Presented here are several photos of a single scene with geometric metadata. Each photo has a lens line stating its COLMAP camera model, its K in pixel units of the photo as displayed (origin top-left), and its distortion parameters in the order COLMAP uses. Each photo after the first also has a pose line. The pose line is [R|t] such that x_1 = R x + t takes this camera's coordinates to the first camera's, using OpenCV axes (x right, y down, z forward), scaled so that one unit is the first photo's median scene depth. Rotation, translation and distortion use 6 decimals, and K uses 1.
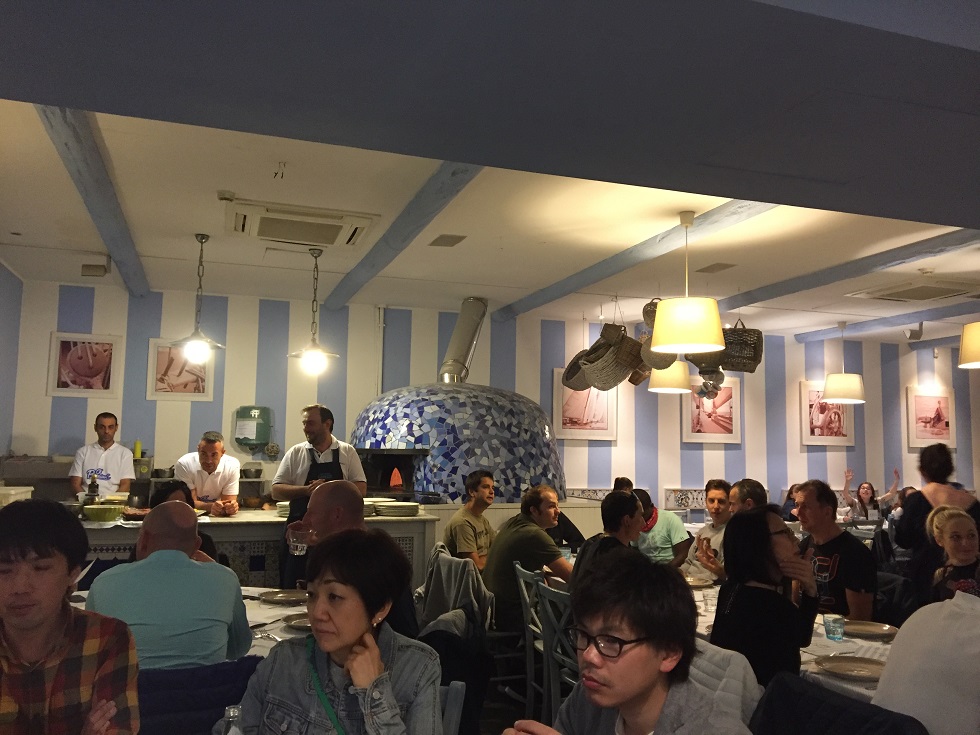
lens RADIAL K [[824.6, 0, 488.8], [0, 824.6, 367.2], [0, 0, 1]] dist [0.012449, 0.000685]
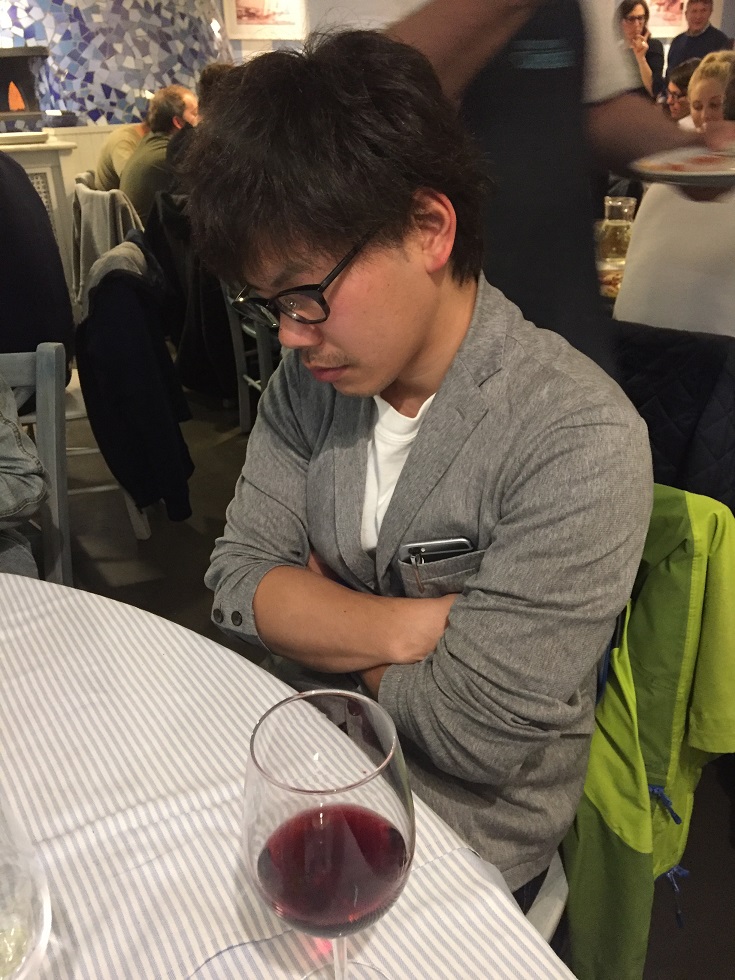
lens RADIAL K [[824.6, 0, 366.7], [0, 824.6, 490.1], [0, 0, 1]] dist [0.012449, 0.000685]
pose [[0.976826, -0.131459, 0.168905, 0.026296], [0.022369, 0.847532, 0.530273, 0.049533], [-0.212861, -0.514207, 0.830832, 0.139645]]
